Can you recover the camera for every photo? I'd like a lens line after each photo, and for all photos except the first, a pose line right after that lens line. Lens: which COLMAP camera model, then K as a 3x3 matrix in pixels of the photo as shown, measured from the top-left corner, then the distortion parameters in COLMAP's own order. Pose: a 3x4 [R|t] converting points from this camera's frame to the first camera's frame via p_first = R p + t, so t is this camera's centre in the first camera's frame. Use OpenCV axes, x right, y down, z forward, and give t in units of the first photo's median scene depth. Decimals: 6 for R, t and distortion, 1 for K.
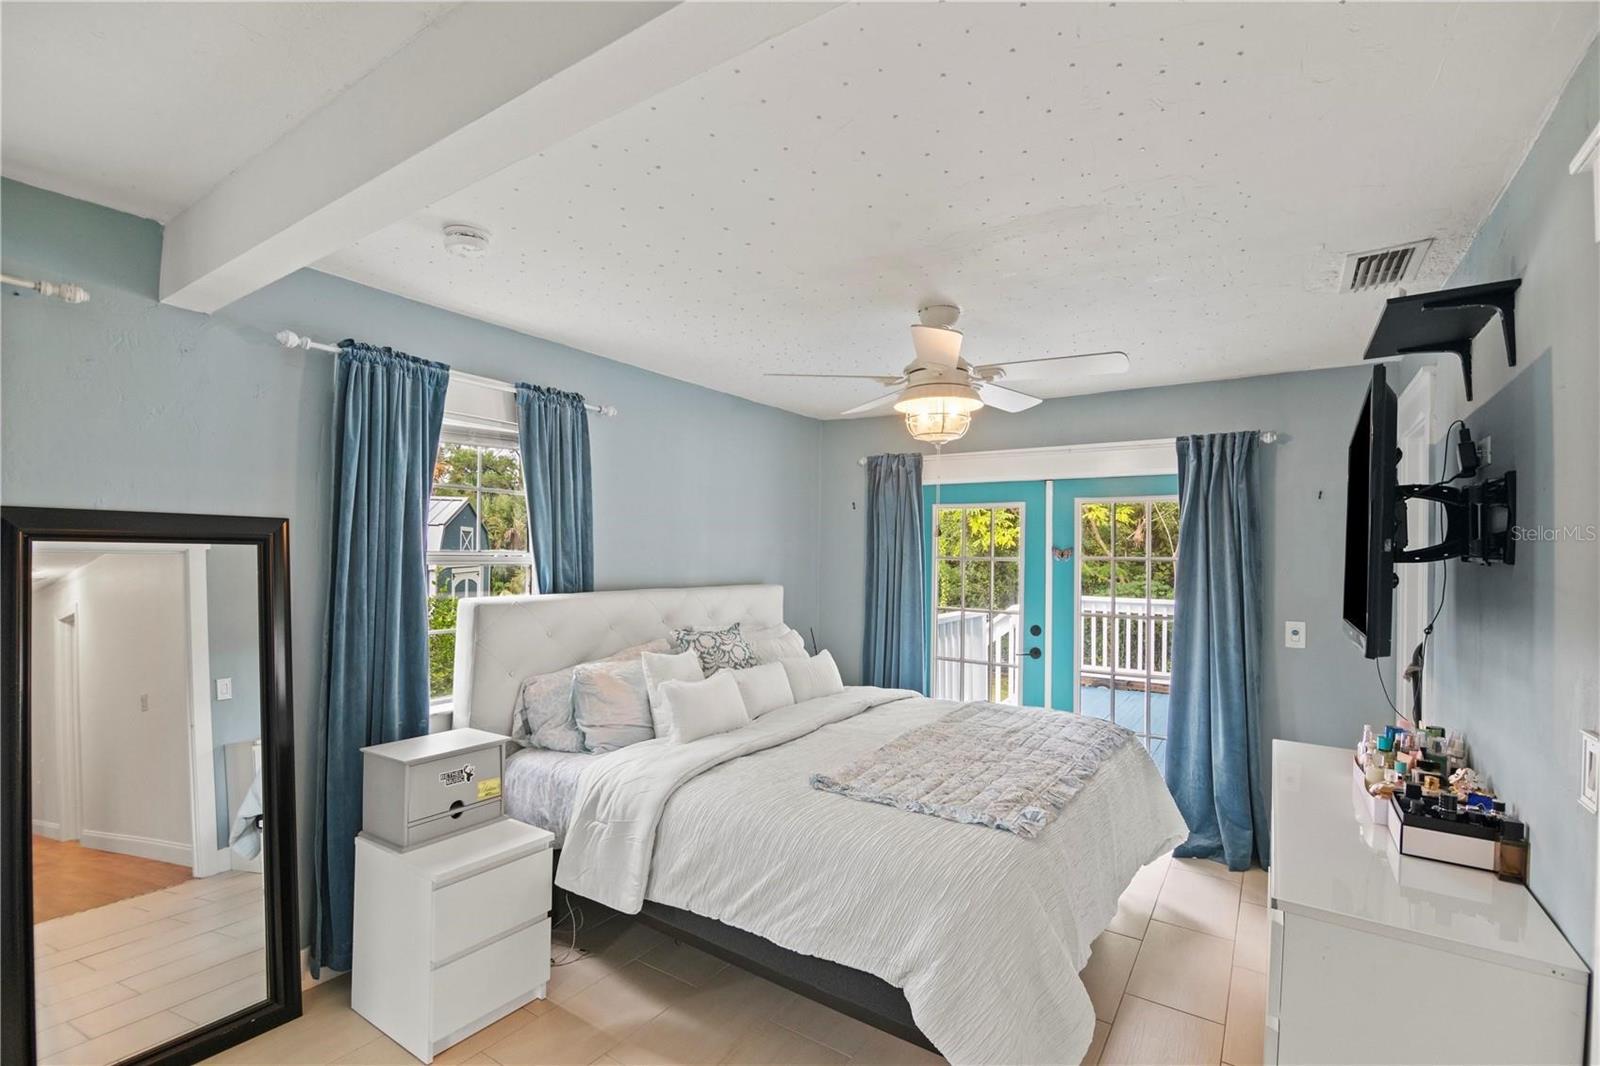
lens RADIAL K [[746.3, 0, 793.3], [0, 746.3, 557.1], [0, 0, 1]] dist [-0.011119, -0.000488]
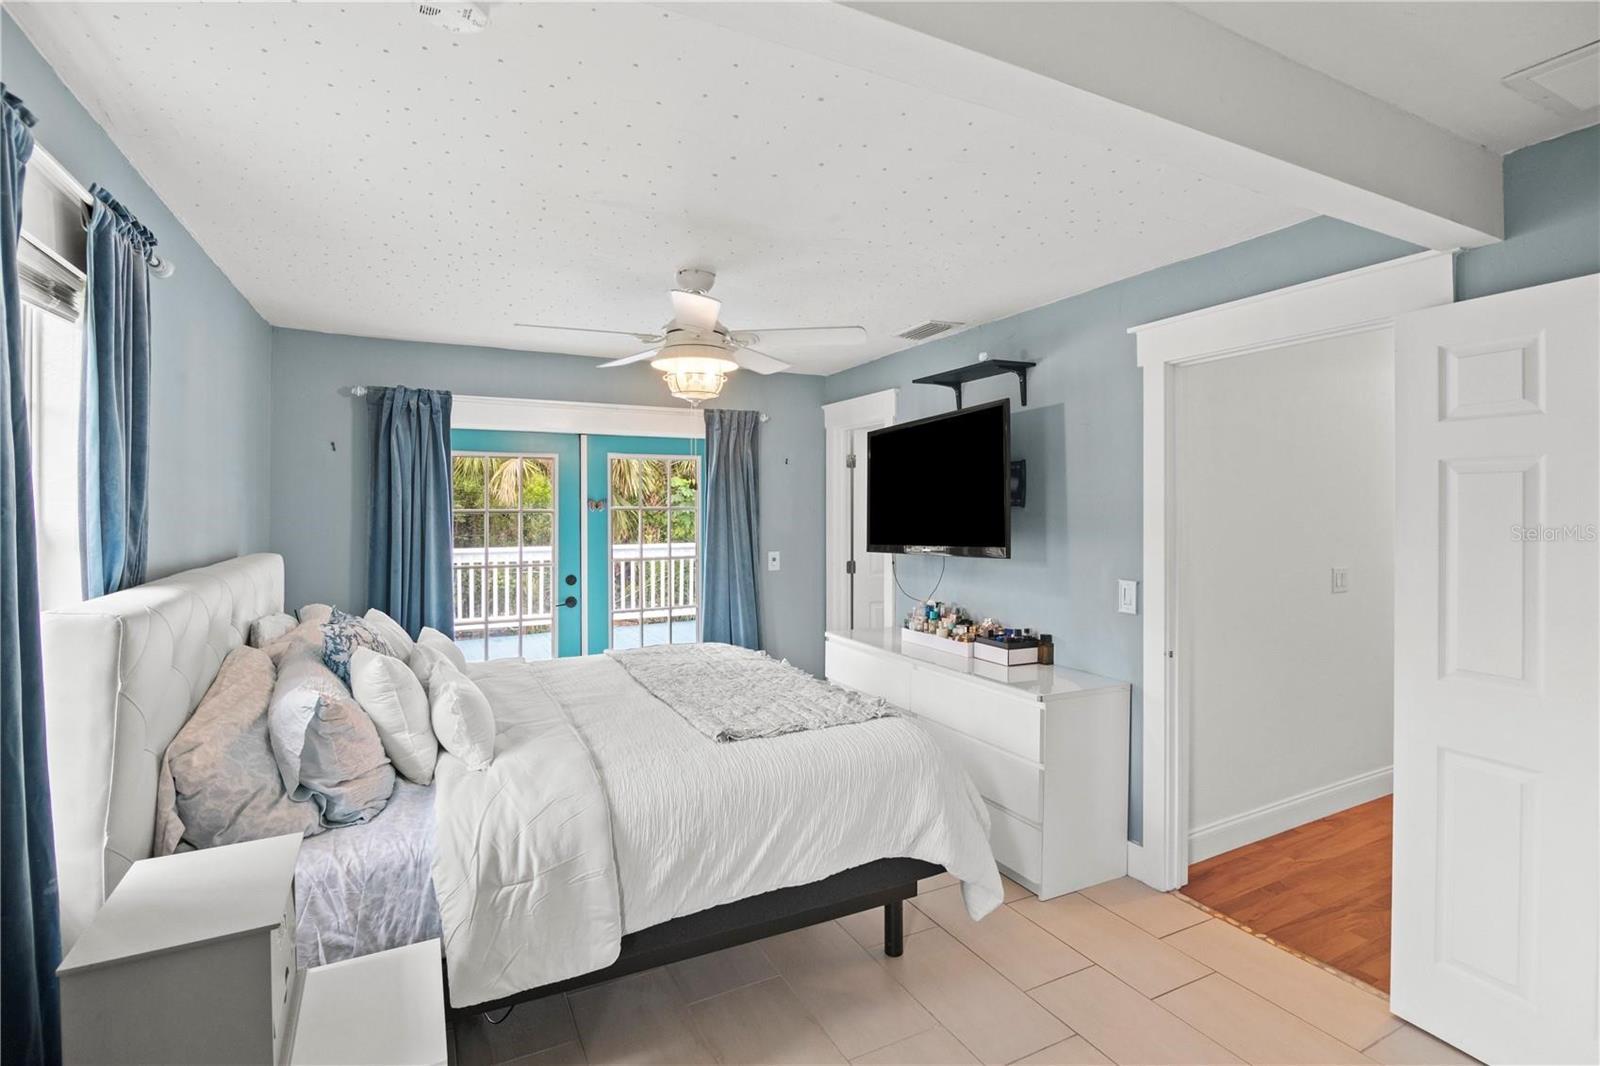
lens RADIAL K [[733.9, 0, 805.6], [0, 733.9, 535.0], [0, 0, 1]] dist [-0.009594, -0.000844]
pose [[0.474722, -0.046190, 0.878923, -0.467036], [0.014577, 0.998898, 0.044622, -0.004684], [-0.880015, -0.008371, 0.474872, 0.270993]]
